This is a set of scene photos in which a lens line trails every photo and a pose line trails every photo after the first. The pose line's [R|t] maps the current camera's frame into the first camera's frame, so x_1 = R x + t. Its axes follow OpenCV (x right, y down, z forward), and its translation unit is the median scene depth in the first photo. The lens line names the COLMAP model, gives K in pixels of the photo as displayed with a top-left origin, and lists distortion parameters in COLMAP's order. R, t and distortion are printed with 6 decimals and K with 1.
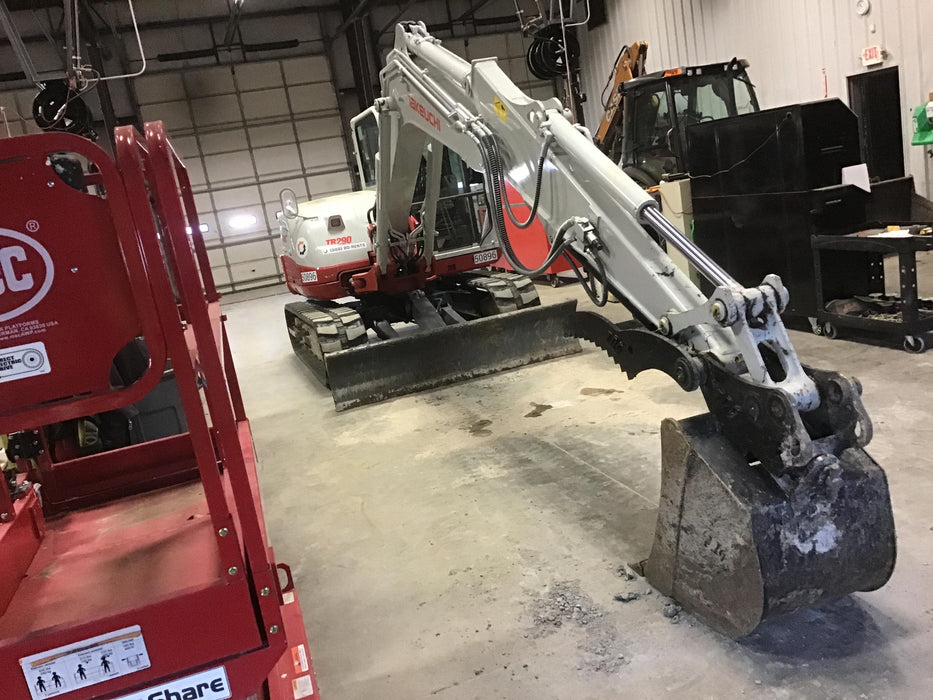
lens RADIAL K [[762.3, 0, 464.5], [0, 762.3, 324.1], [0, 0, 1]] dist [0.012020, -0.005251]
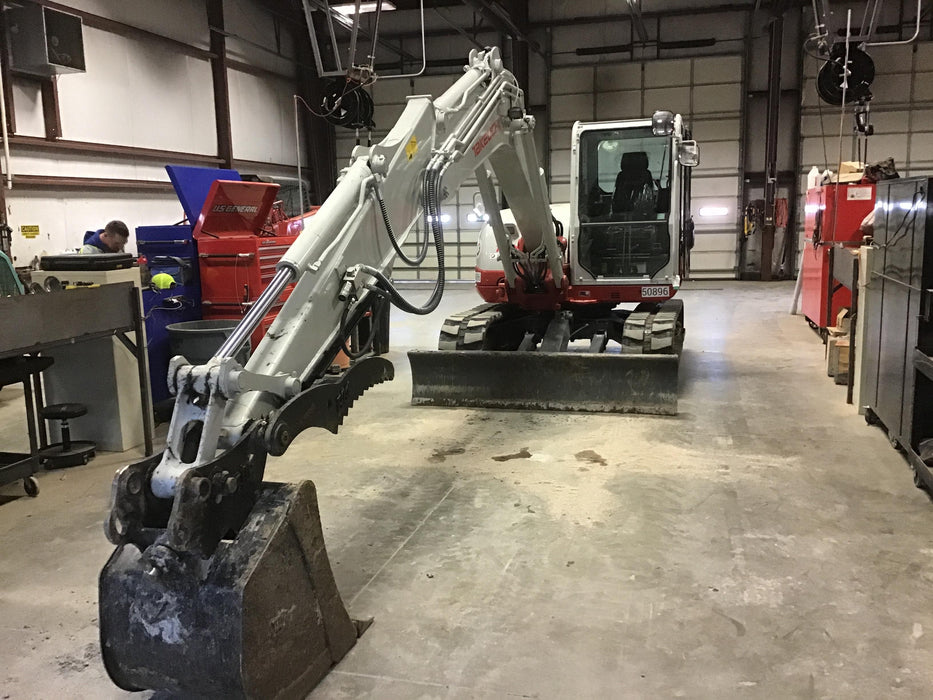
lens RADIAL K [[762.7, 0, 487.6], [0, 762.7, 320.2], [0, 0, 1]] dist [0.015420, 0.006550]
pose [[0.845087, 0.216422, -0.488866, 0.478033], [-0.213552, 0.974934, 0.062444, -0.103183], [0.490127, 0.051628, 0.870121, 0.122160]]
